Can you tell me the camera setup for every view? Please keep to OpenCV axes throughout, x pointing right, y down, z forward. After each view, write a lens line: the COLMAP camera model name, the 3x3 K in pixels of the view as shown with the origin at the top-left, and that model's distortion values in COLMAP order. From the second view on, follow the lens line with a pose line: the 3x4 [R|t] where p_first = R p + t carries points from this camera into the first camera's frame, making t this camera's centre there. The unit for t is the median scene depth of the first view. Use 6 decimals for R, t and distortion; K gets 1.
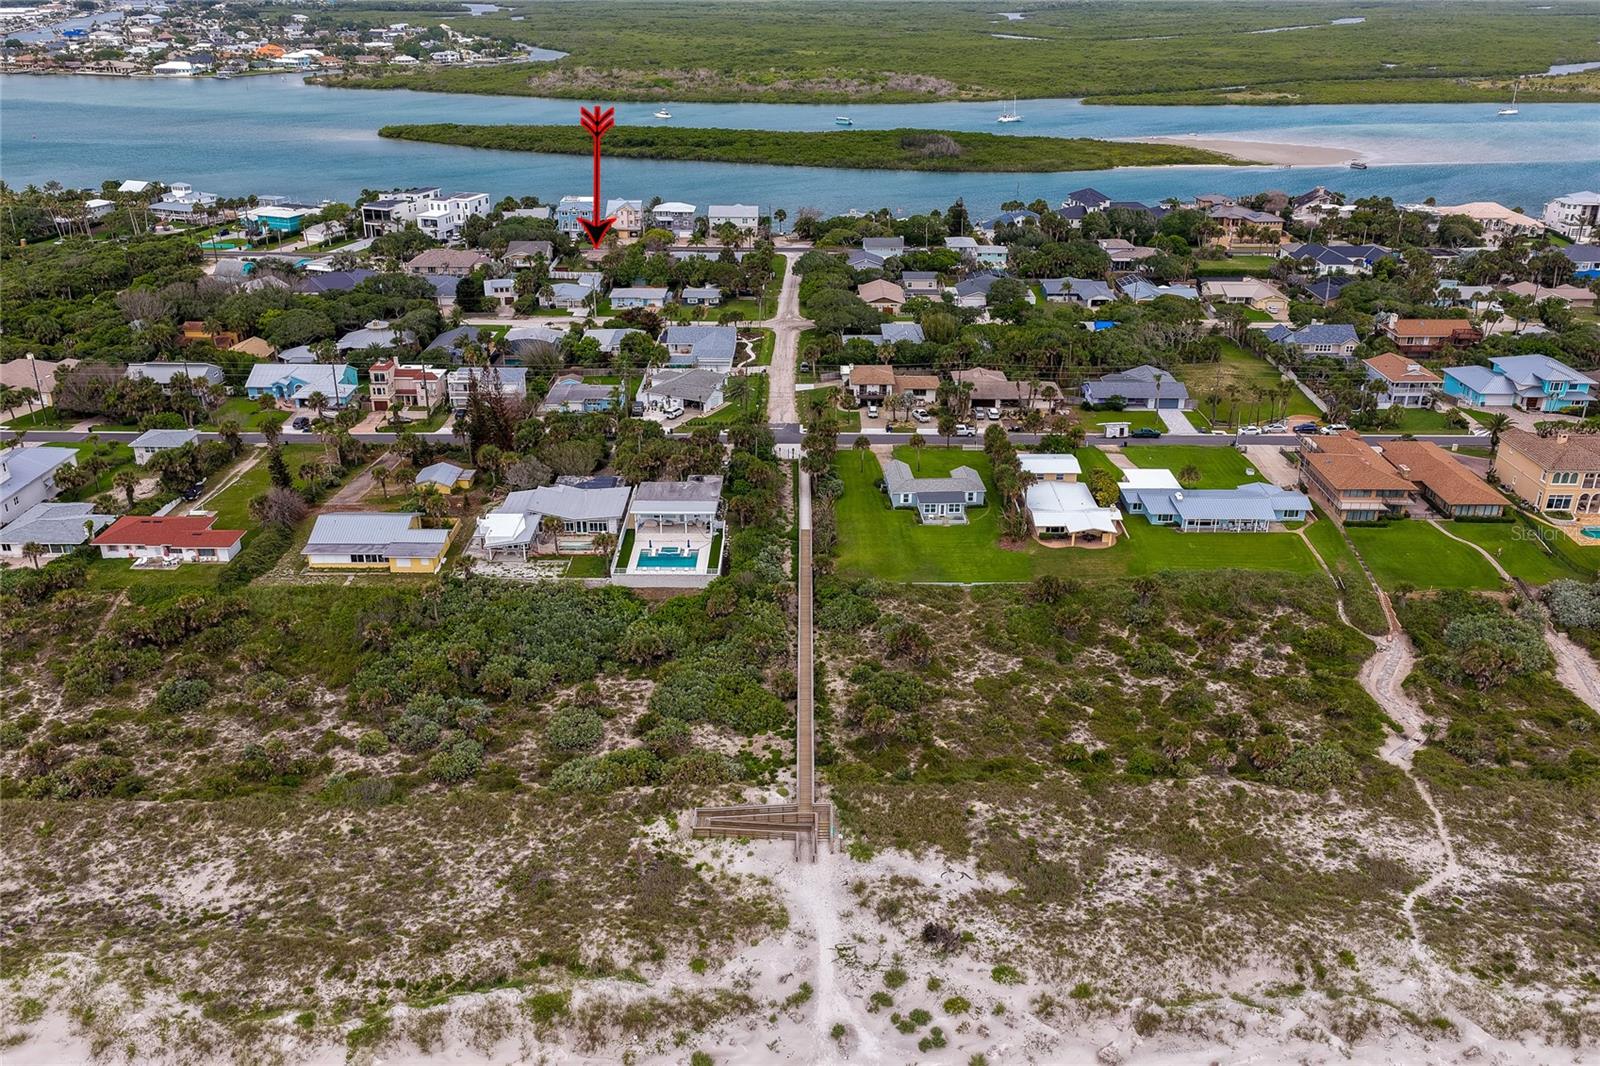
lens RADIAL K [[1354.8, 0, 782.3], [0, 1354.8, 532.0], [0, 0, 1]] dist [-0.006042, 0.078805]
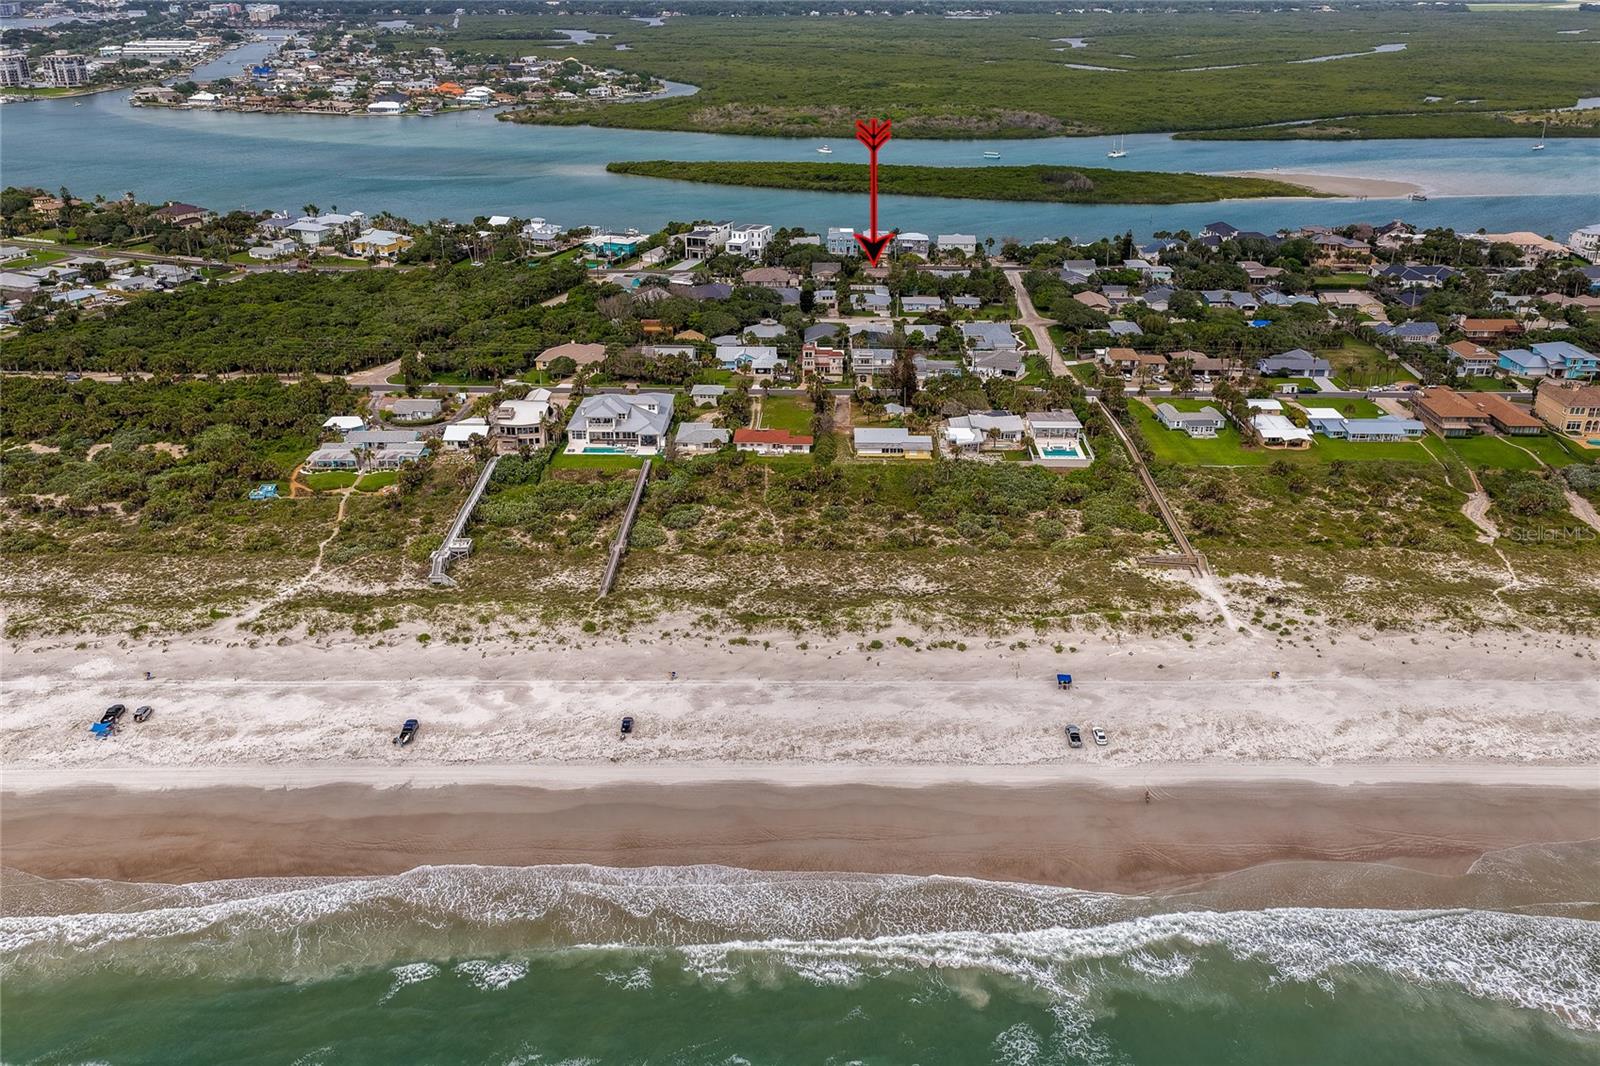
lens RADIAL K [[1354.8, 0, 782.3], [0, 1354.8, 532.0], [0, 0, 1]] dist [-0.006042, 0.078805]
pose [[0.999854, 0.004748, -0.016429, -0.255442], [-0.004817, 0.999980, -0.004157, 0.081663], [0.016409, 0.004235, 0.999856, -0.471495]]
